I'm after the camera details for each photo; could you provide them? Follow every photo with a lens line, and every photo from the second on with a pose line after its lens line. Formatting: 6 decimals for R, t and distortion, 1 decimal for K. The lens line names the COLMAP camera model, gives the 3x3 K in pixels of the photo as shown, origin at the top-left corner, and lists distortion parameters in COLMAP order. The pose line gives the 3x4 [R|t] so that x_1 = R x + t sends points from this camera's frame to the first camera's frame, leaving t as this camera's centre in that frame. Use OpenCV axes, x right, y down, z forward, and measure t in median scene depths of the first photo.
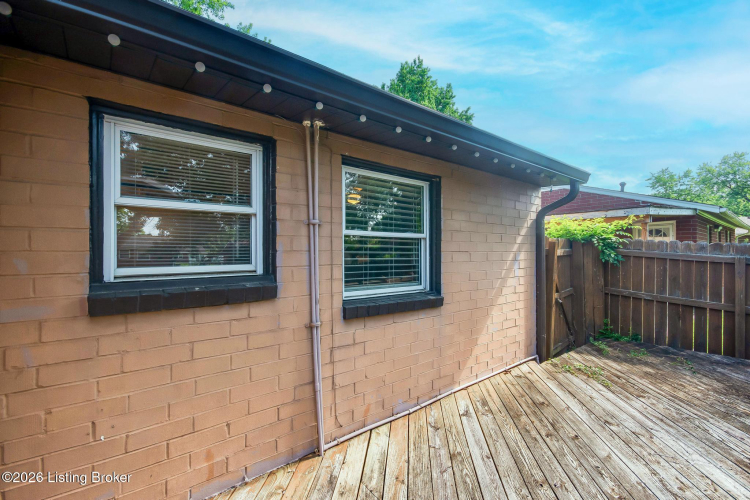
lens RADIAL K [[330.9, 0, 375.0], [0, 330.9, 250.0], [0, 0, 1]] dist [-0.000855, -0.000525]
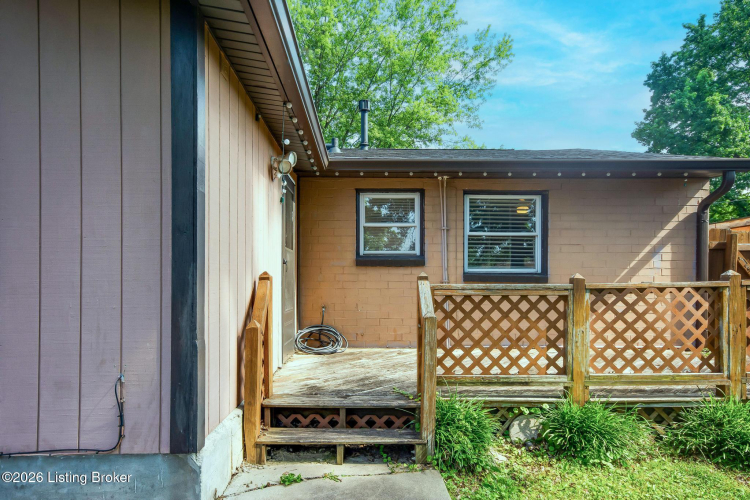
lens RADIAL K [[445.8, 0, 372.3], [0, 445.8, 261.7], [0, 0, 1]] dist [0.016670, 0.002358]
pose [[0.797220, -0.024533, -0.603191, 1.083280], [0.001620, 0.999257, -0.038500, 0.216704], [0.603687, 0.029715, 0.796667, -1.368255]]
